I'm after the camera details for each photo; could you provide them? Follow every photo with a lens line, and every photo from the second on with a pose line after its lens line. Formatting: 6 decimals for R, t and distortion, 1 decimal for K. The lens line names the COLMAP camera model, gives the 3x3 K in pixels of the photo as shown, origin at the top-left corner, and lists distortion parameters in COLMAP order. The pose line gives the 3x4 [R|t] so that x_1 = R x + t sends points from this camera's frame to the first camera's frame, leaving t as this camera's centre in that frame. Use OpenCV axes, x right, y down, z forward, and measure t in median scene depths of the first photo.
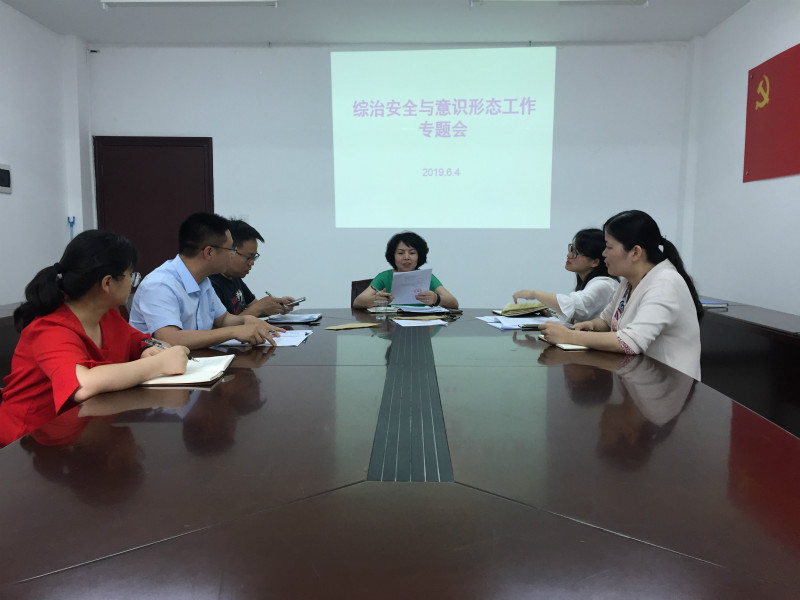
lens RADIAL K [[665.5, 0, 399.5], [0, 665.5, 296.9], [0, 0, 1]] dist [0.031669, 0.007292]
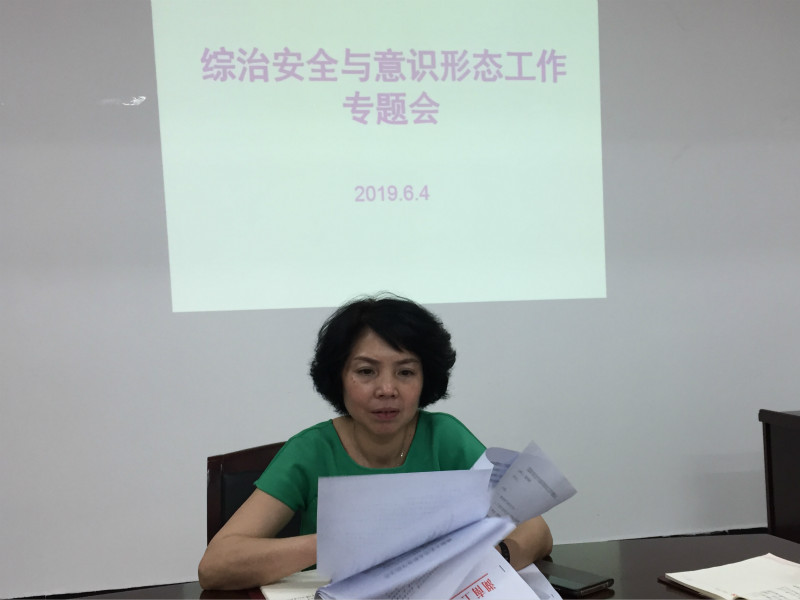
lens RADIAL K [[665.5, 0, 416.6], [0, 665.5, 318.5], [0, 0, 1]] dist [0.031669, 0.007292]
pose [[0.974832, -0.040423, 0.219244, -0.032515], [0.063598, 0.992983, -0.099696, -0.044436], [-0.213675, 0.111130, 0.970563, 0.529637]]
